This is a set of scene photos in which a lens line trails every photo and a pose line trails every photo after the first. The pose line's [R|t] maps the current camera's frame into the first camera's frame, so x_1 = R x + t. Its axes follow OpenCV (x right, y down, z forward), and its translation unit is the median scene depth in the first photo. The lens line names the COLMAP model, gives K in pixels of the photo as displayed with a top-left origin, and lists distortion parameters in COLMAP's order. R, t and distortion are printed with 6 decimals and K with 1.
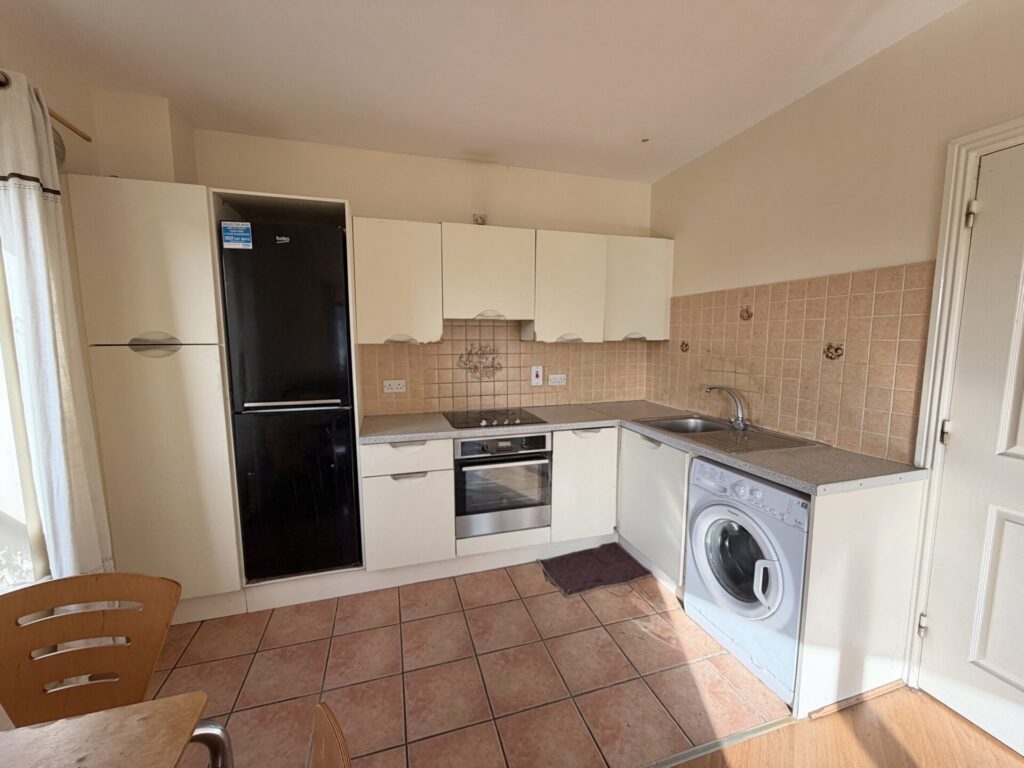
lens RADIAL K [[407.5, 0, 510.5], [0, 407.5, 383.6], [0, 0, 1]] dist [-0.001252, 0.000048]
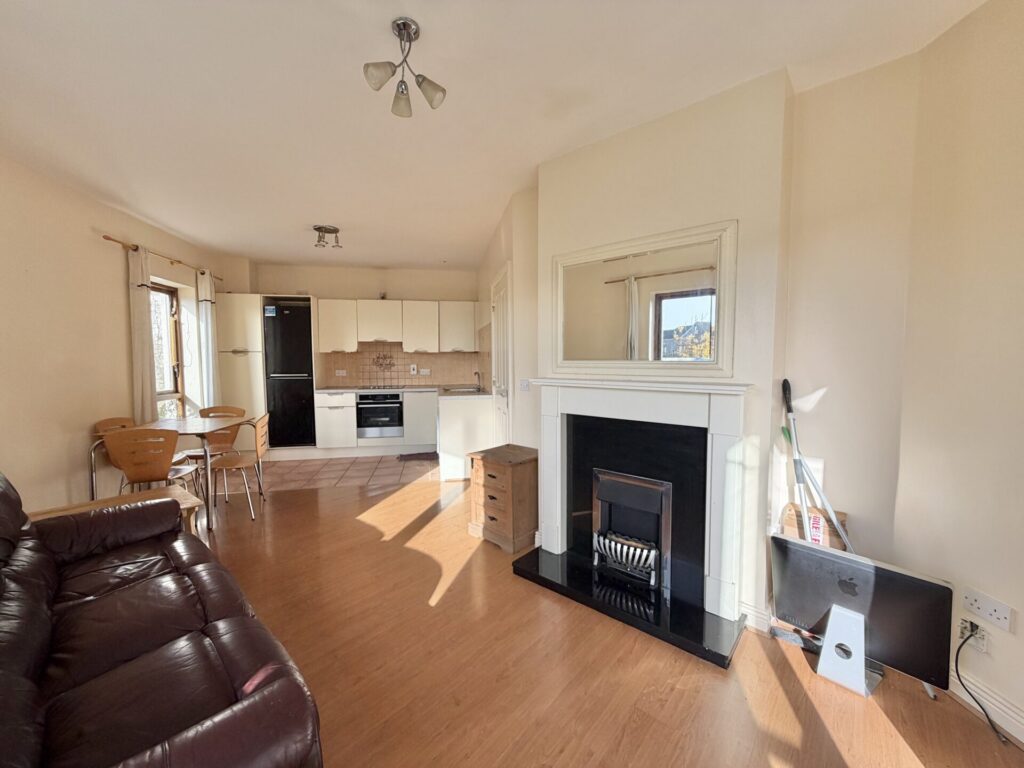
lens RADIAL K [[407.5, 0, 513.0], [0, 407.5, 382.0], [0, 0, 1]] dist [-0.001252, 0.000048]
pose [[0.996009, 0.013424, -0.088233, 0.899425], [-0.016726, 0.999183, -0.036797, 0.133071], [0.087667, 0.038126, 0.995420, -1.167401]]
